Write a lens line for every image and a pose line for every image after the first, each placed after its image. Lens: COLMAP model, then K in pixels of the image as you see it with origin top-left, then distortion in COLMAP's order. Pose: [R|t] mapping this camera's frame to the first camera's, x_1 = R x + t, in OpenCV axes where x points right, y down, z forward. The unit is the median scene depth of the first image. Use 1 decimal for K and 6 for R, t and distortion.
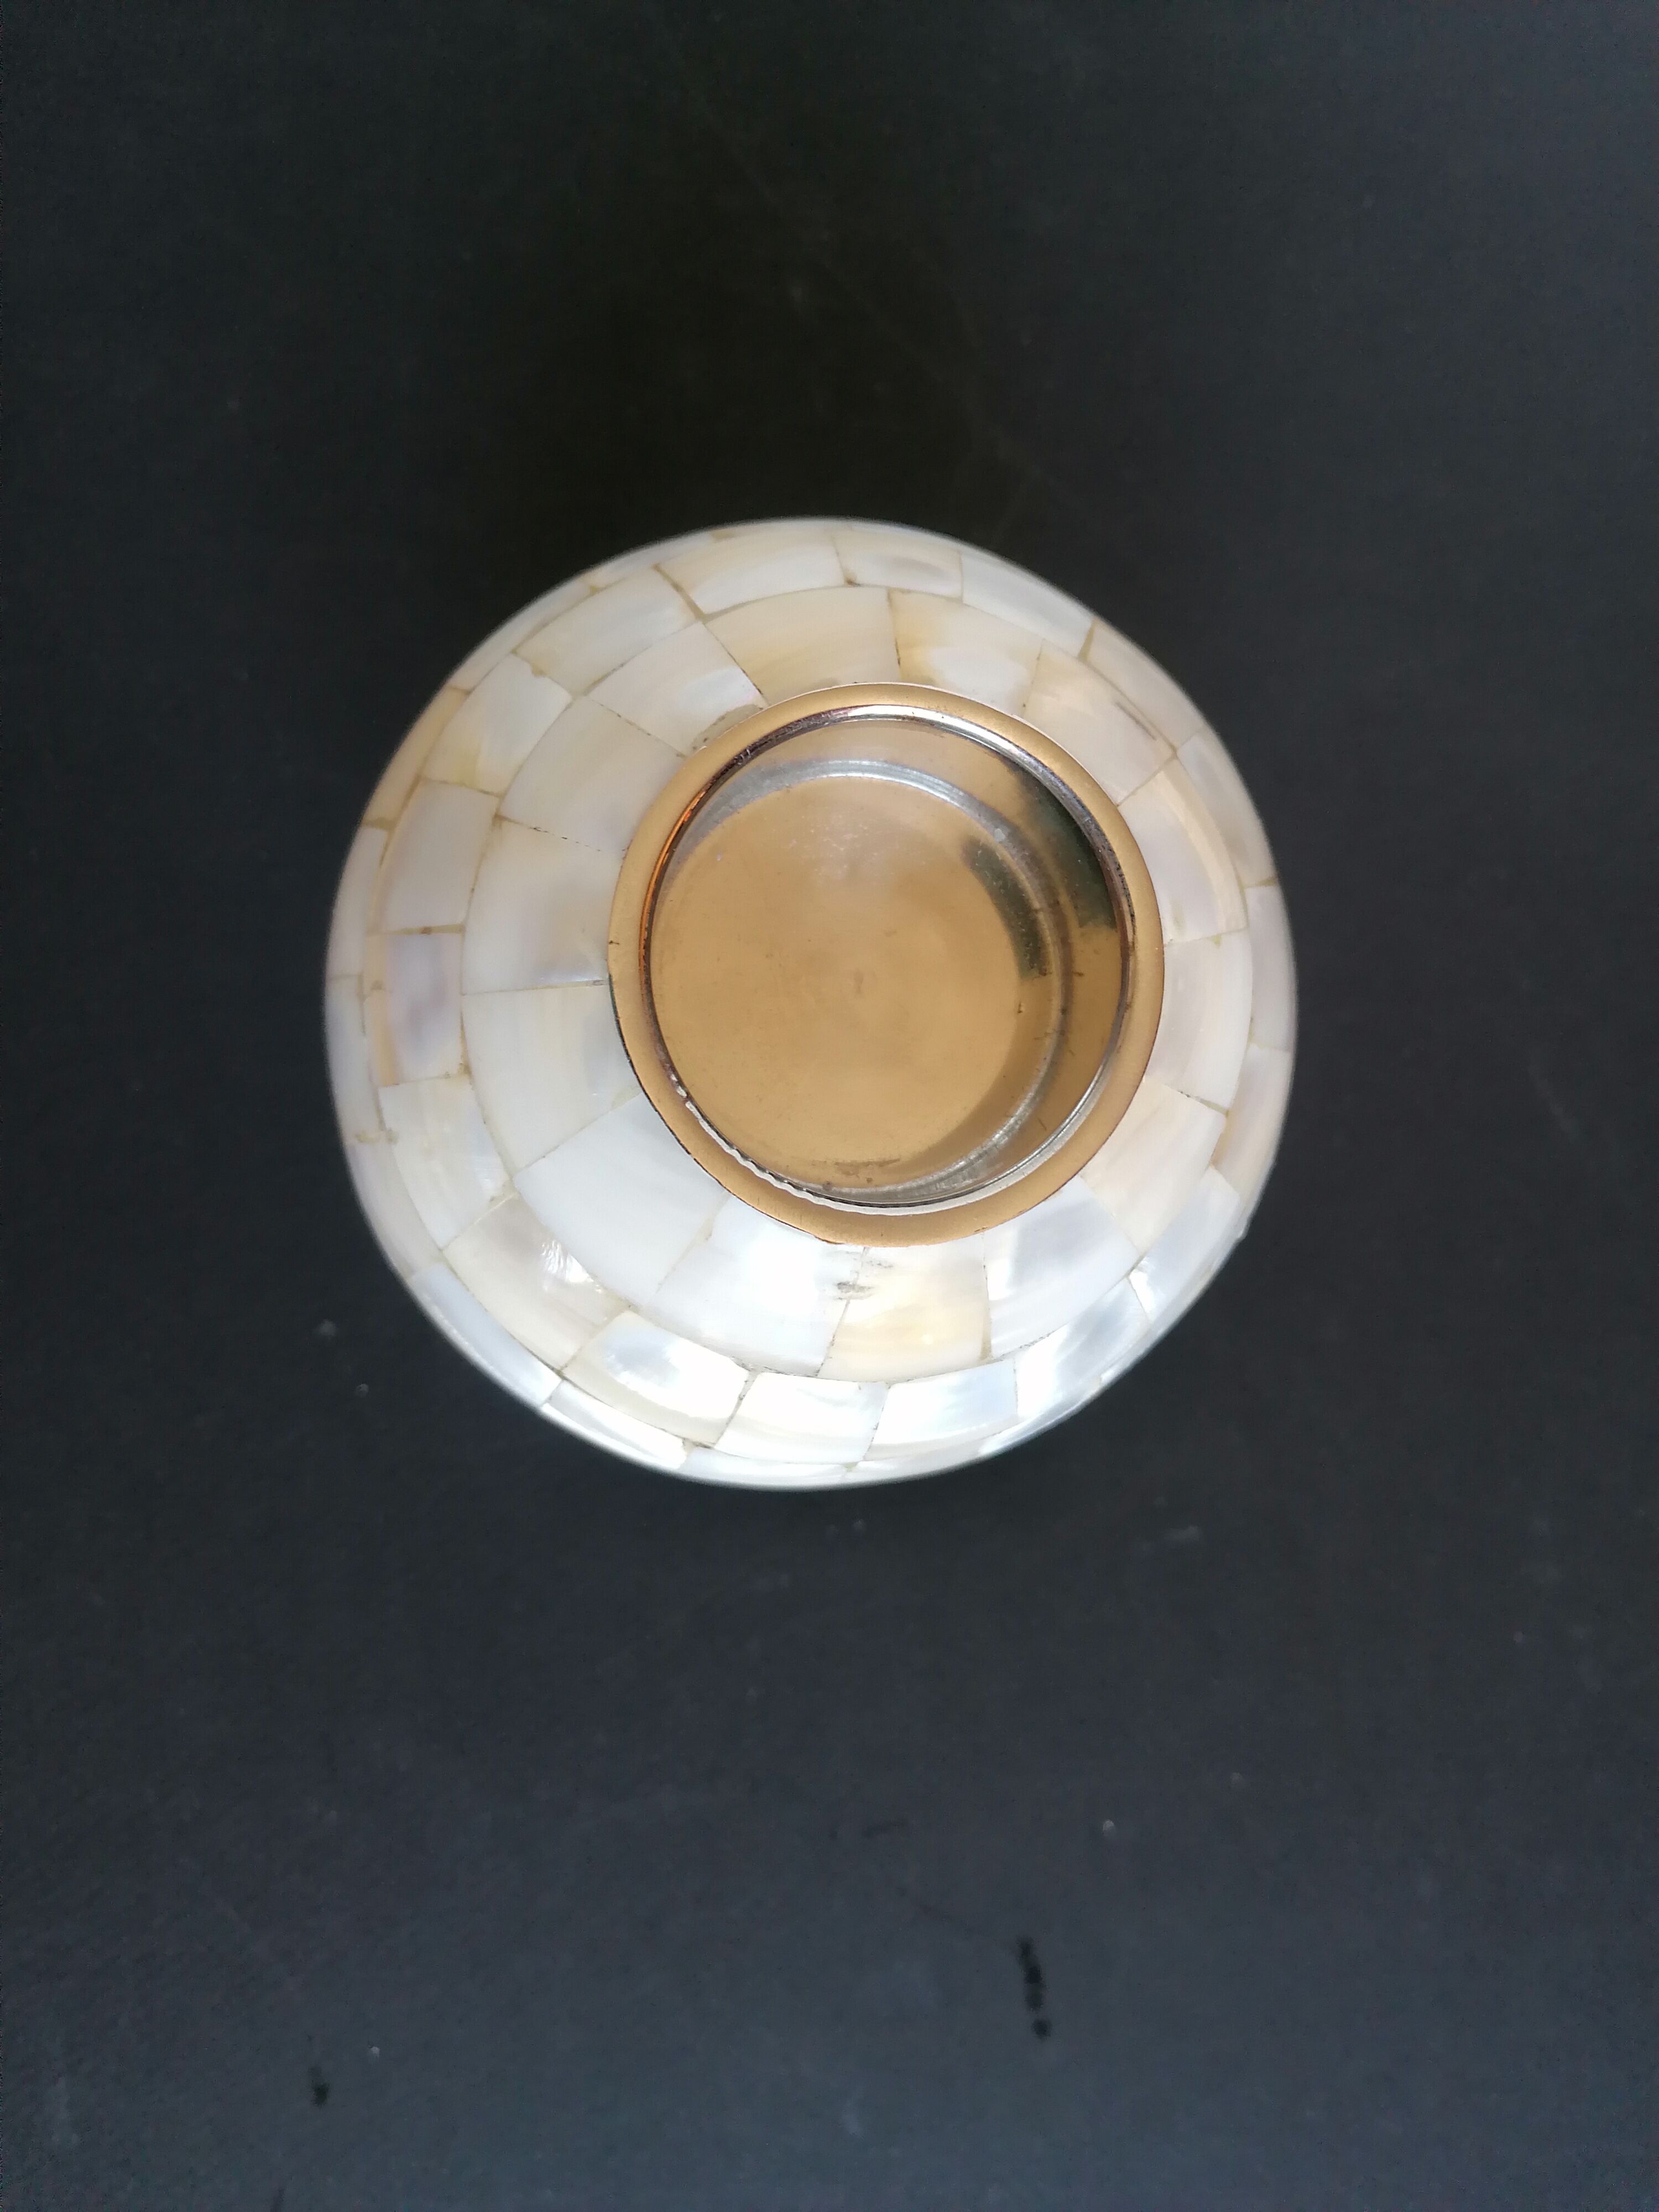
lens RADIAL K [[1691.9, 0, 829.5], [0, 1691.9, 1106.0], [0, 0, 1]] dist [0.078778, -0.150276]
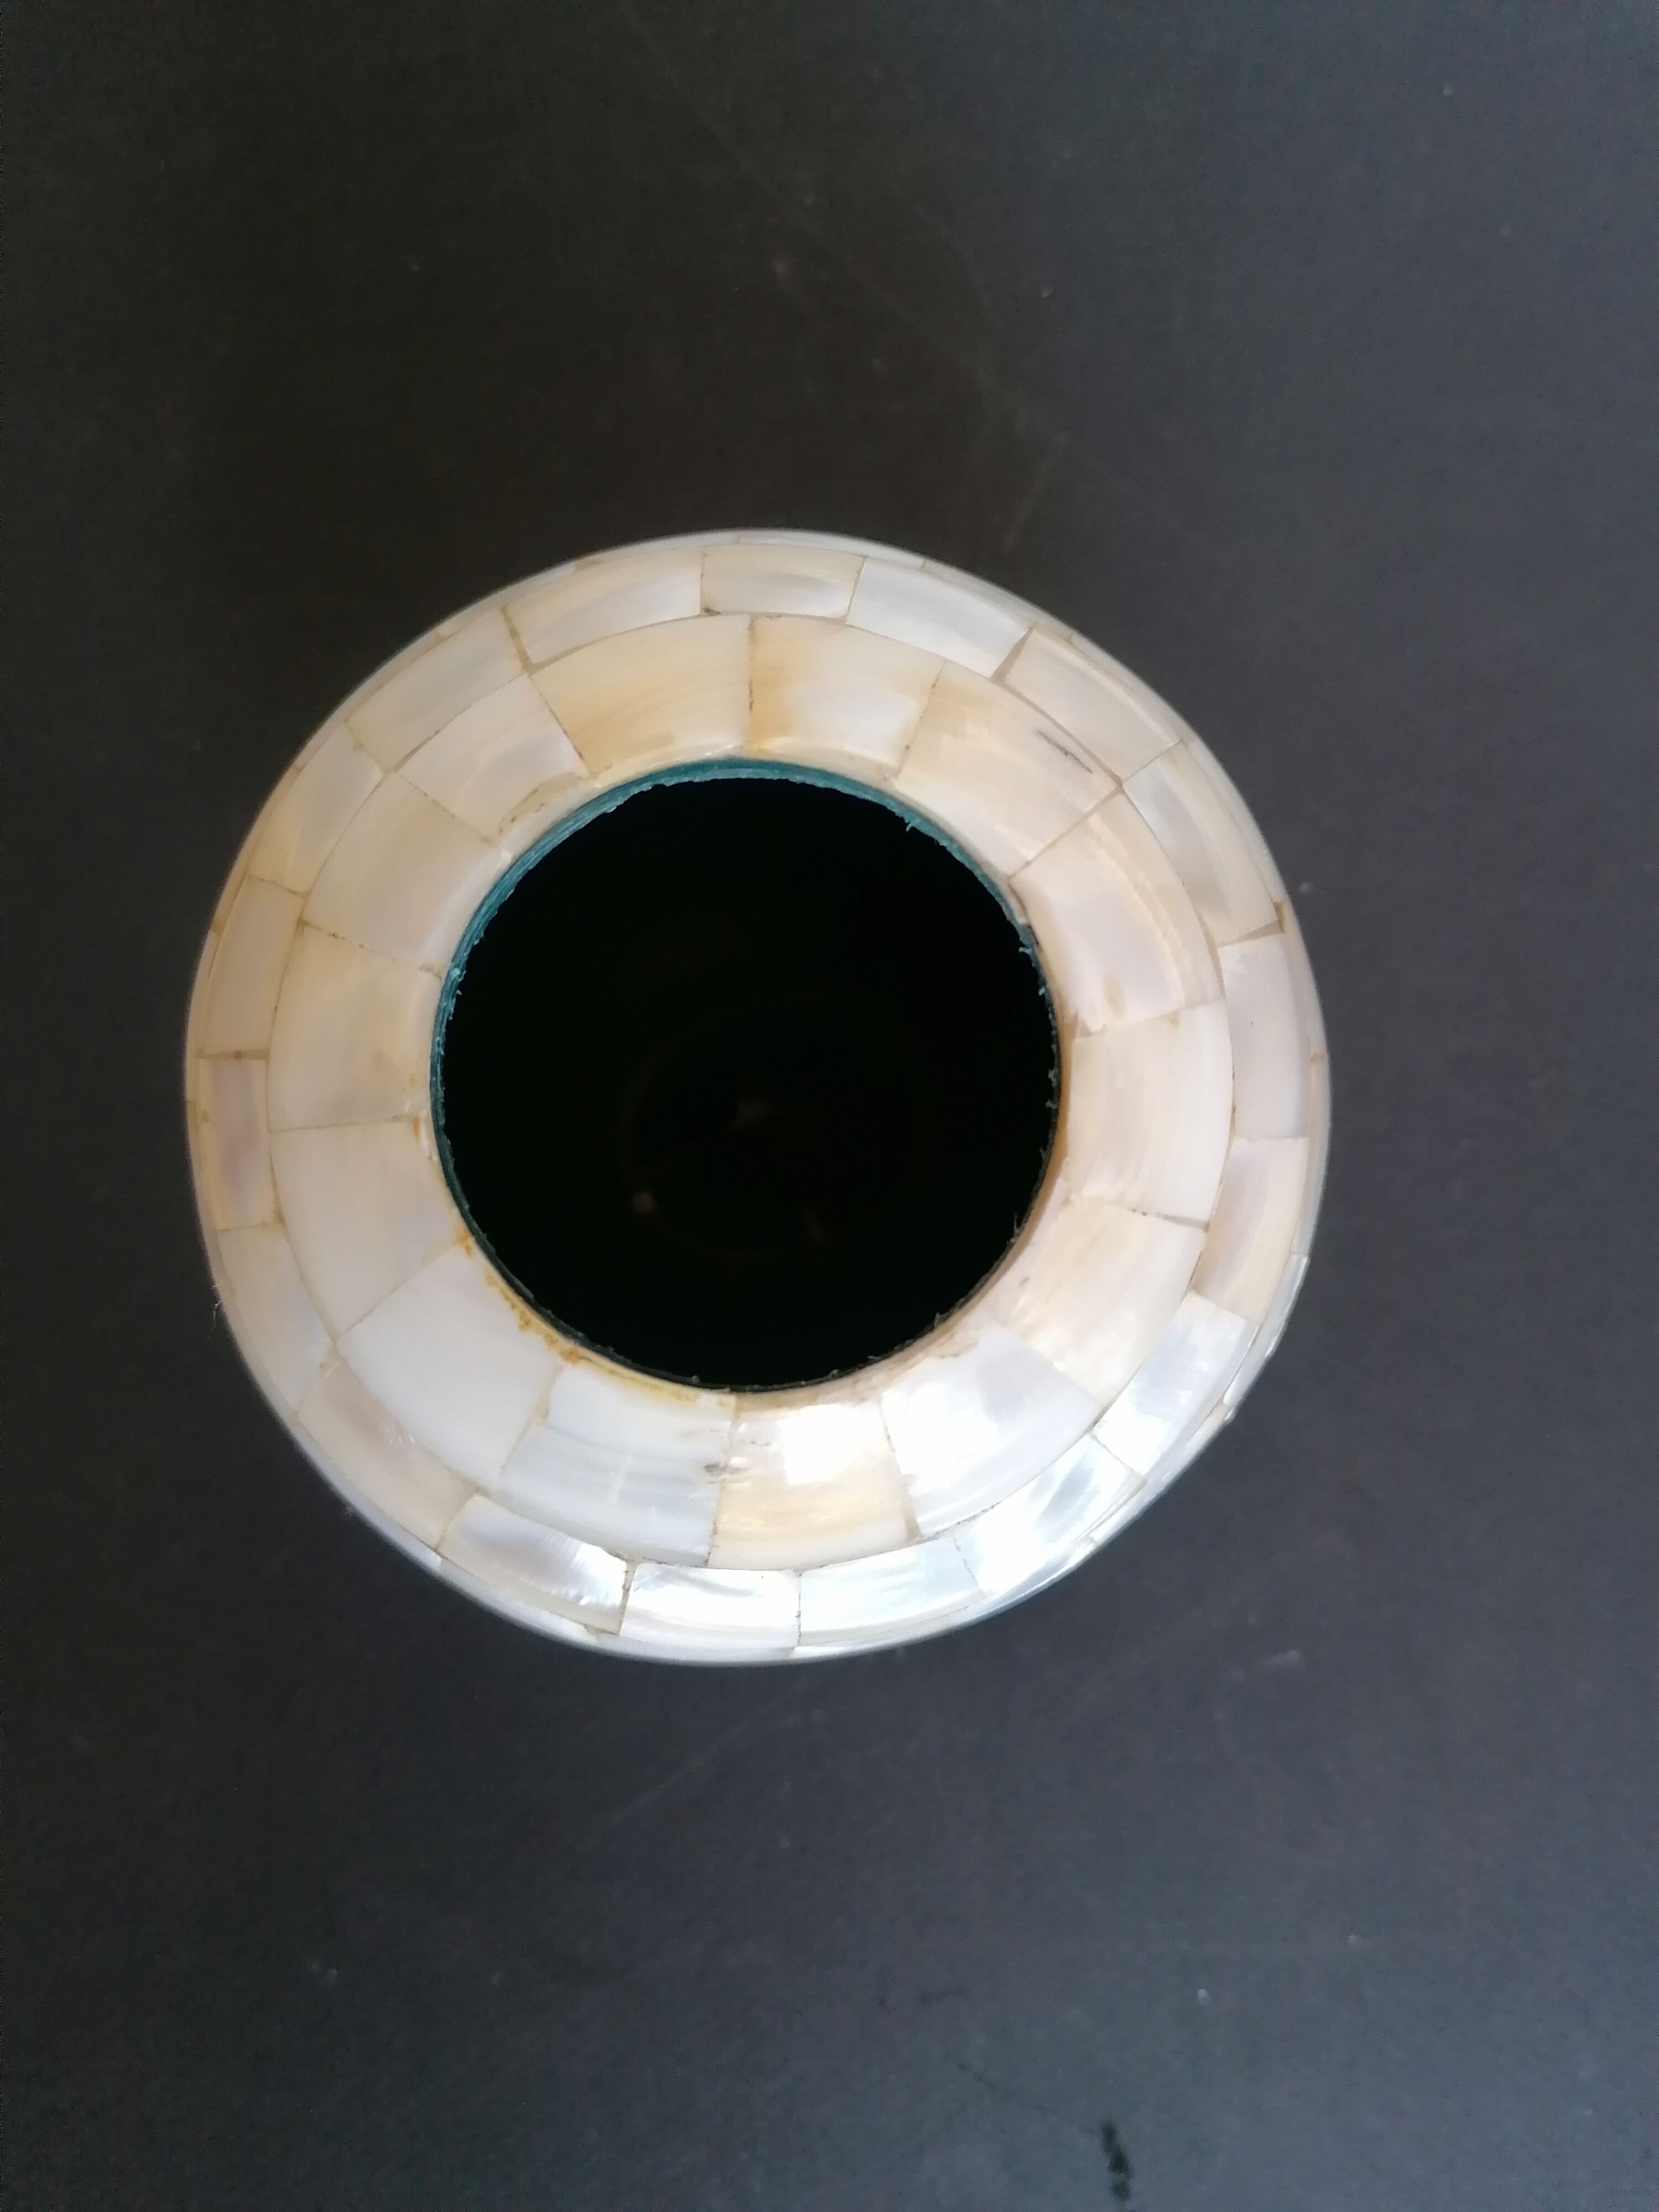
lens RADIAL K [[1691.9, 0, 829.5], [0, 1691.9, 1106.0], [0, 0, 1]] dist [0.078778, -0.150276]
pose [[0.989263, -0.043576, -0.139496, 0.176688], [0.044977, 0.998964, 0.006905, -0.068821], [0.139050, -0.013105, 0.990199, 0.180848]]
